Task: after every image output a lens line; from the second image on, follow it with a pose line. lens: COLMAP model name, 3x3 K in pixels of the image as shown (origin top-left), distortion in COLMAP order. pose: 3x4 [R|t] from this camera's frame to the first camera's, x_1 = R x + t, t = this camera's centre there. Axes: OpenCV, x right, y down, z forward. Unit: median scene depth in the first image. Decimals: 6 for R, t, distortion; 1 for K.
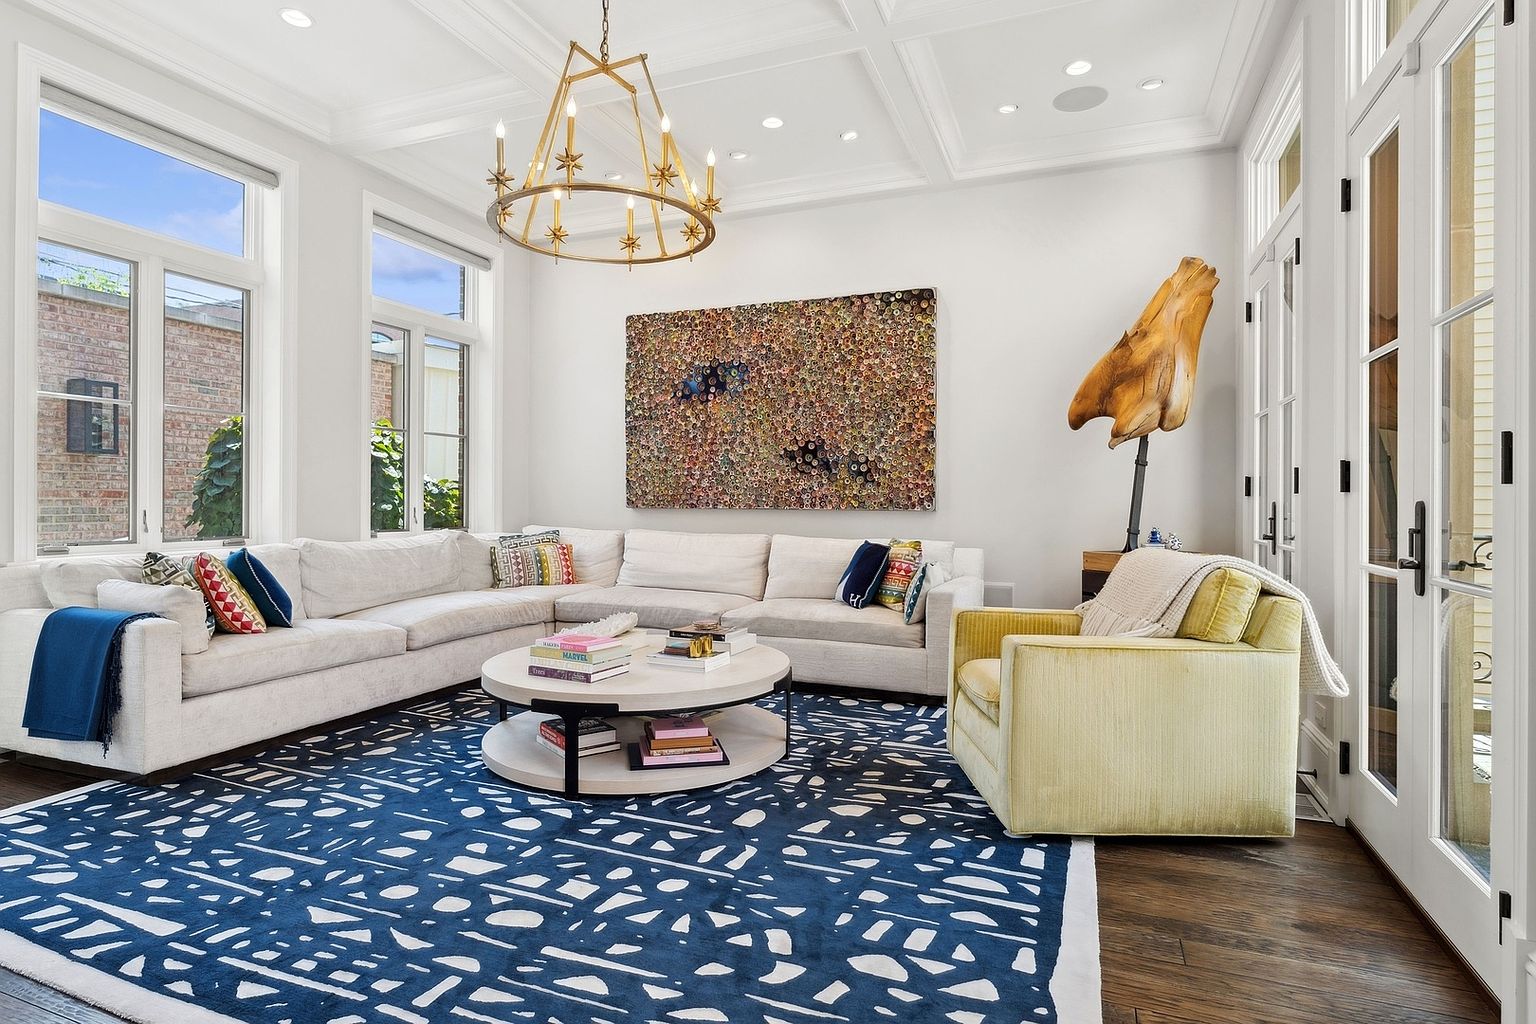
lens RADIAL K [[809.1, 0, 761.8], [0, 809.1, 501.8], [0, 0, 1]] dist [-0.007124, 0.001491]
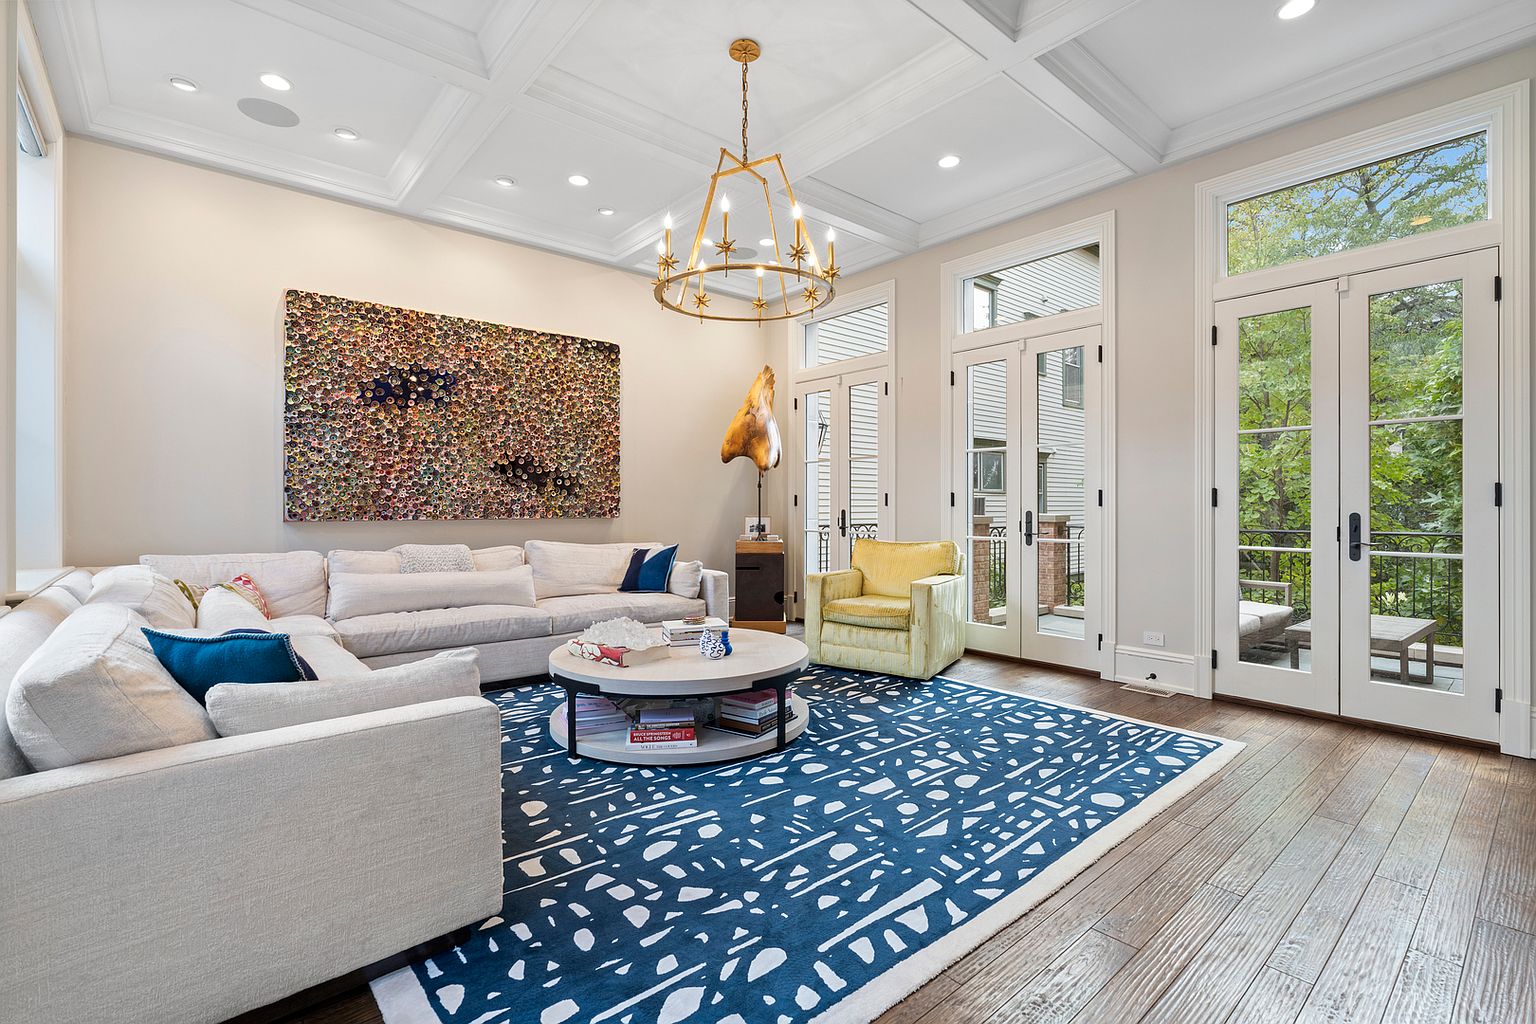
lens RADIAL K [[693.9, 0, 767.1], [0, 693.9, 506.6], [0, 0, 1]] dist [-0.007362, 0.002329]
pose [[0.461442, -0.007594, 0.887138, -0.918984], [0.002947, 0.999971, 0.007027, -0.018820], [-0.887165, -0.000628, 0.461451, 0.390210]]
